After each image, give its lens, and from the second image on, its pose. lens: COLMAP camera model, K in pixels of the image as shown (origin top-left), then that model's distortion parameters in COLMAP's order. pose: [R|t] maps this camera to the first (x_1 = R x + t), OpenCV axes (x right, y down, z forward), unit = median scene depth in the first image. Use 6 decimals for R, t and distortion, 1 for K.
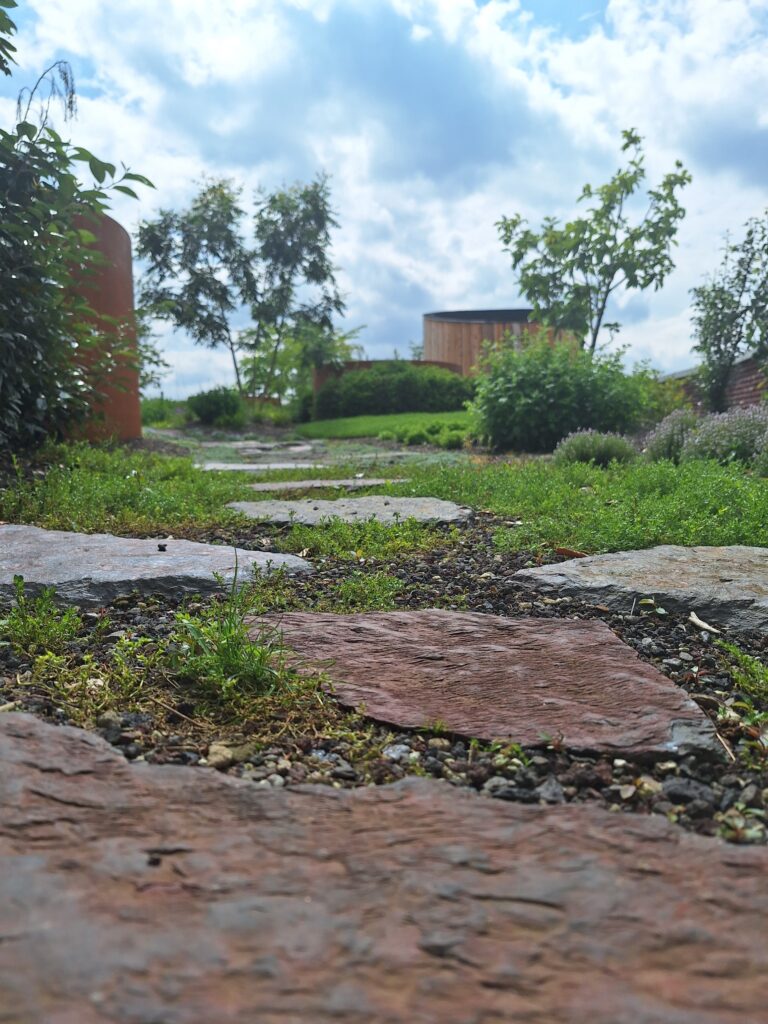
lens RADIAL K [[781.4, 0, 384.0], [0, 781.4, 512.0], [0, 0, 1]] dist [0.107835, -0.216452]
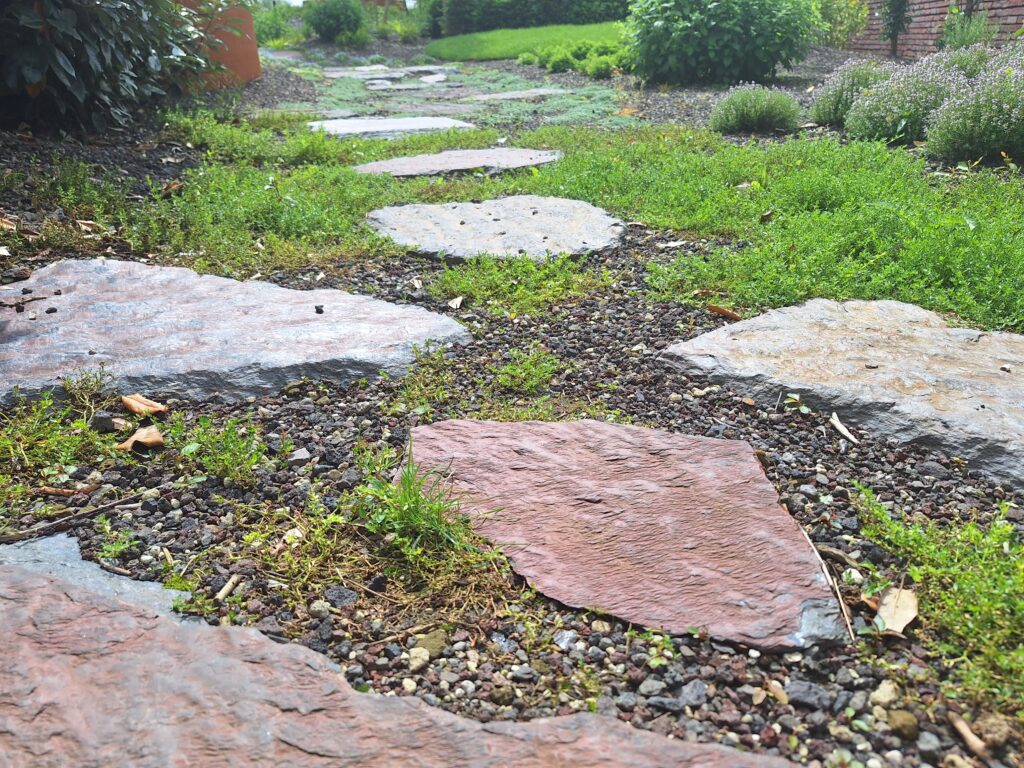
lens RADIAL K [[786.7, 0, 512.0], [0, 786.7, 384.0], [0, 0, 1]] dist [0.121203, -0.214892]
pose [[0.999879, -0.010303, -0.011689, -0.028010], [0.013820, 0.932884, 0.359912, -0.294259], [0.007197, -0.360029, 0.932913, 0.013609]]
